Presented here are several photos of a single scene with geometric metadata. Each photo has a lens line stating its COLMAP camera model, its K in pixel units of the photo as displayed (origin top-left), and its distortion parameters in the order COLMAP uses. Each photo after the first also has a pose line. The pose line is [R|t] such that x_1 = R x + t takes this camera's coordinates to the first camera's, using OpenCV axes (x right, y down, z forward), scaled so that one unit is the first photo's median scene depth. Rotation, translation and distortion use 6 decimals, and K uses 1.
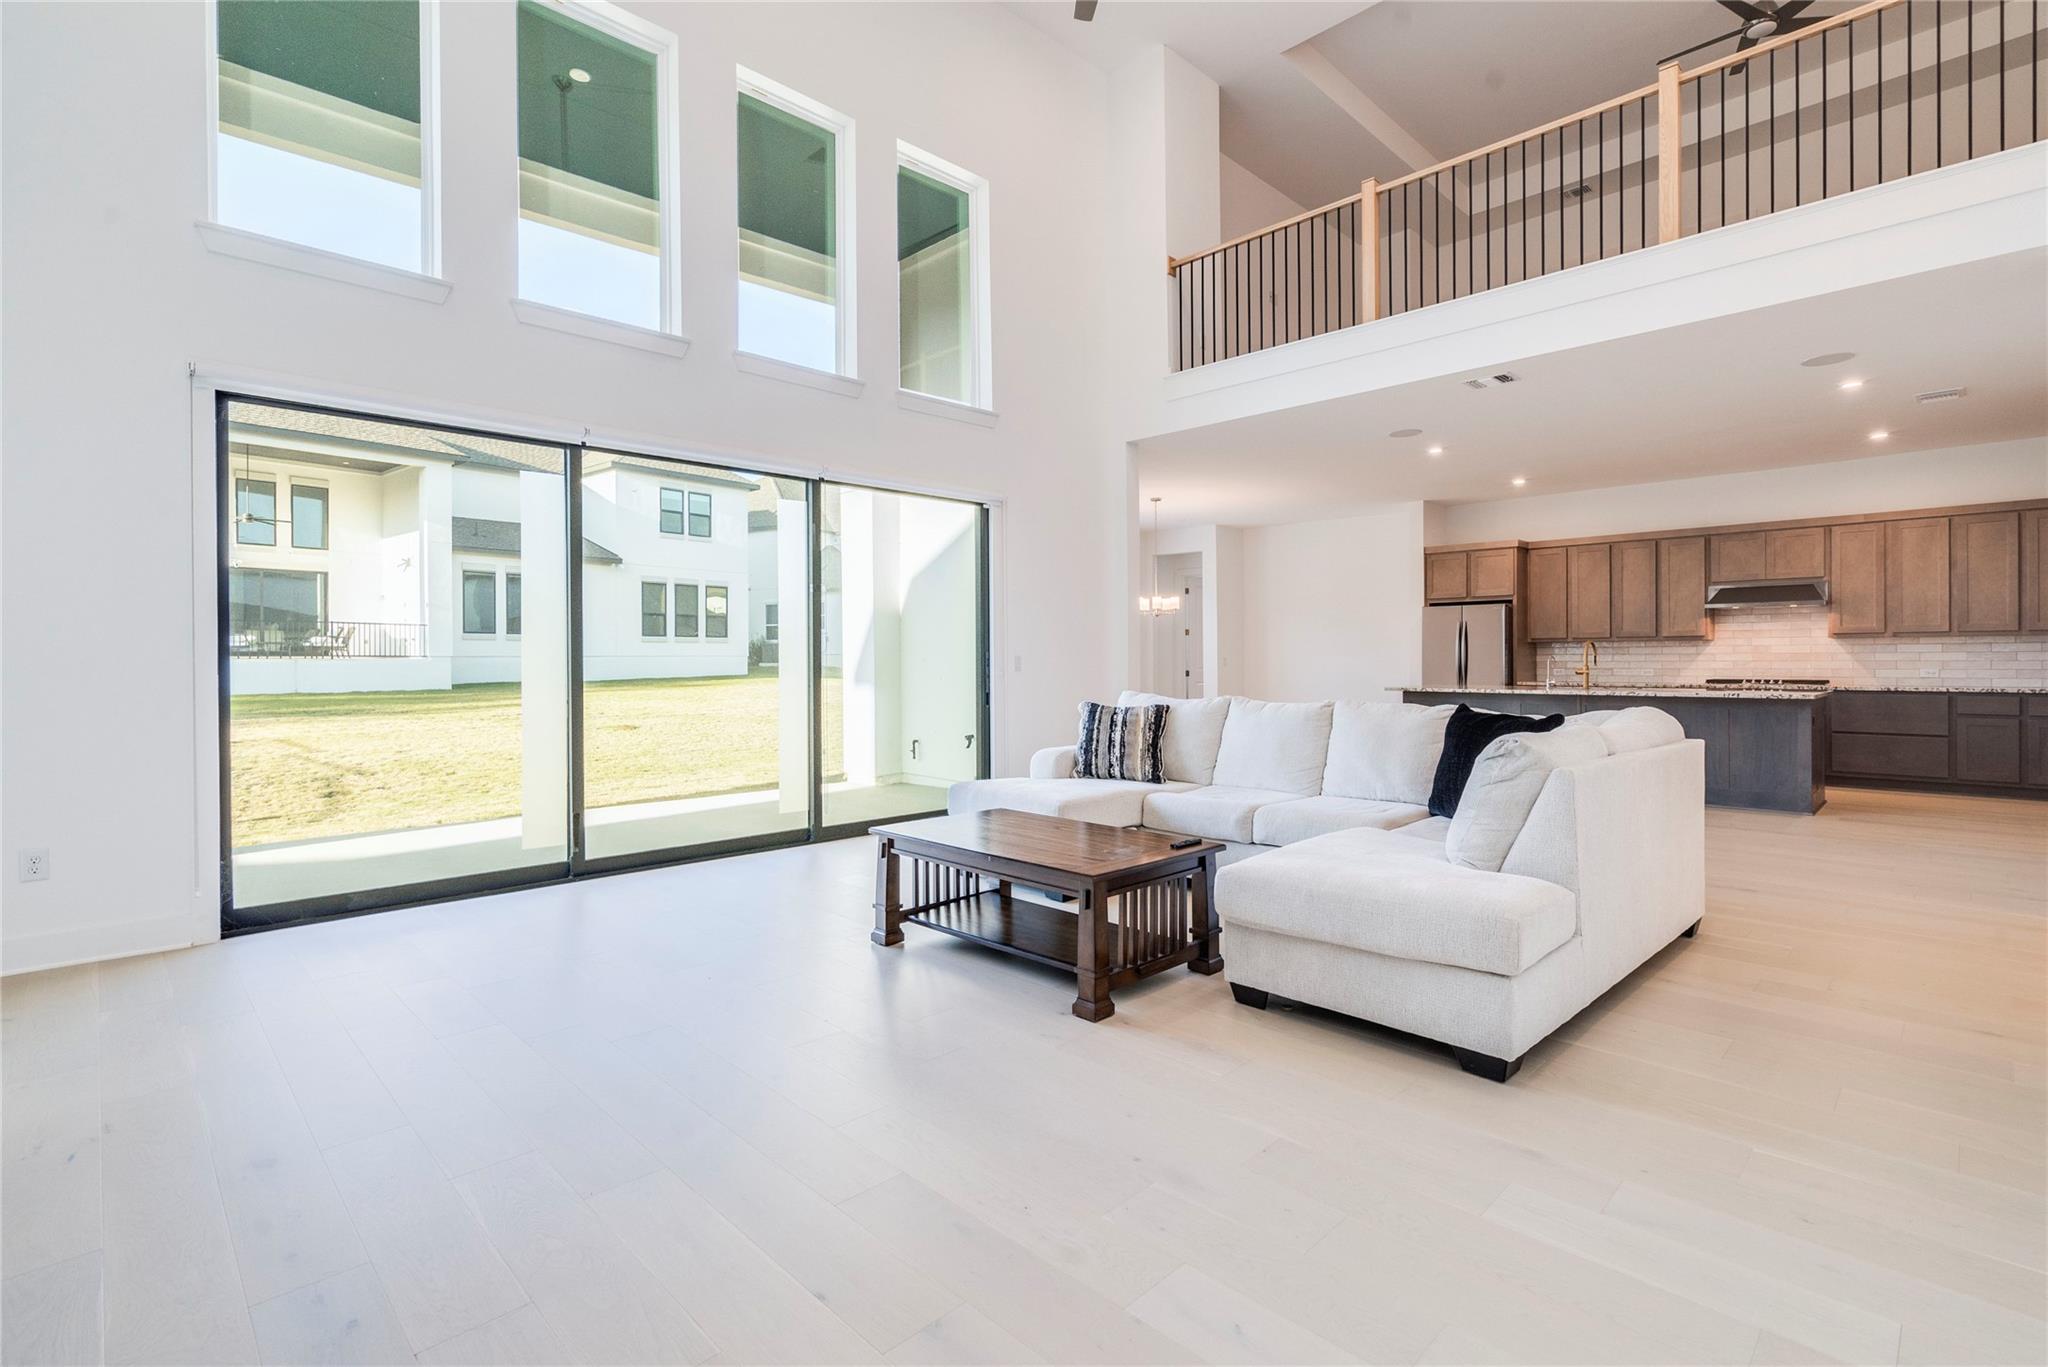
lens RADIAL K [[937.8, 0, 1020.6], [0, 937.8, 666.1], [0, 0, 1]] dist [-0.002875, 0.001230]
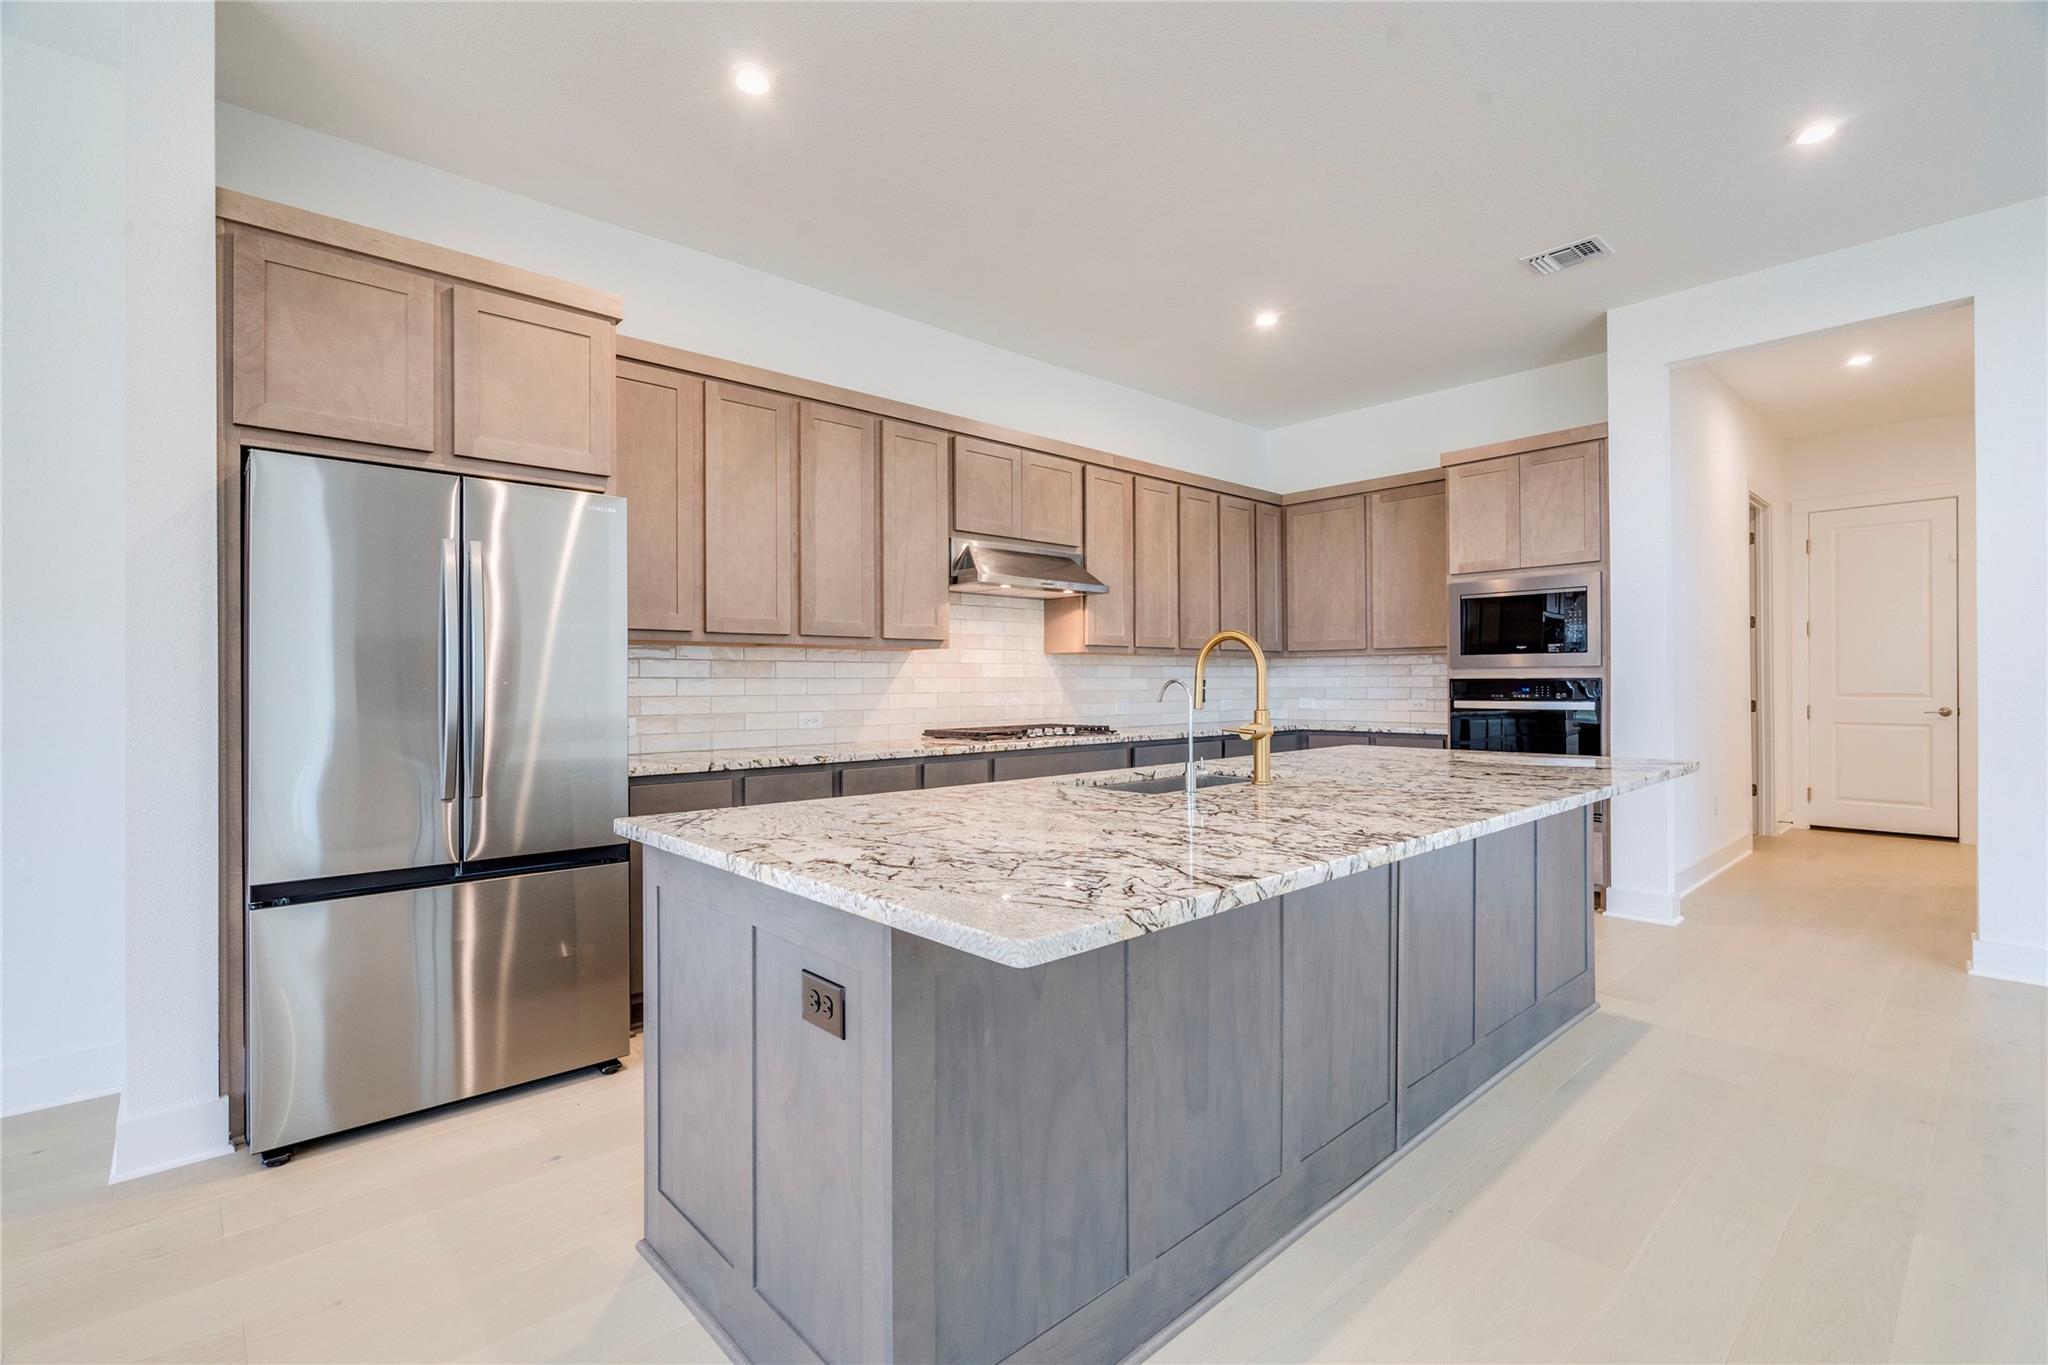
lens RADIAL K [[937.8, 0, 1012.3], [0, 937.8, 673.2], [0, 0, 1]] dist [-0.002875, 0.001230]
pose [[0.026930, 0.012935, 0.999554, 0.254282], [0.009248, 0.999870, -0.013188, -0.009079], [-0.999595, 0.009599, 0.026807, 0.946473]]
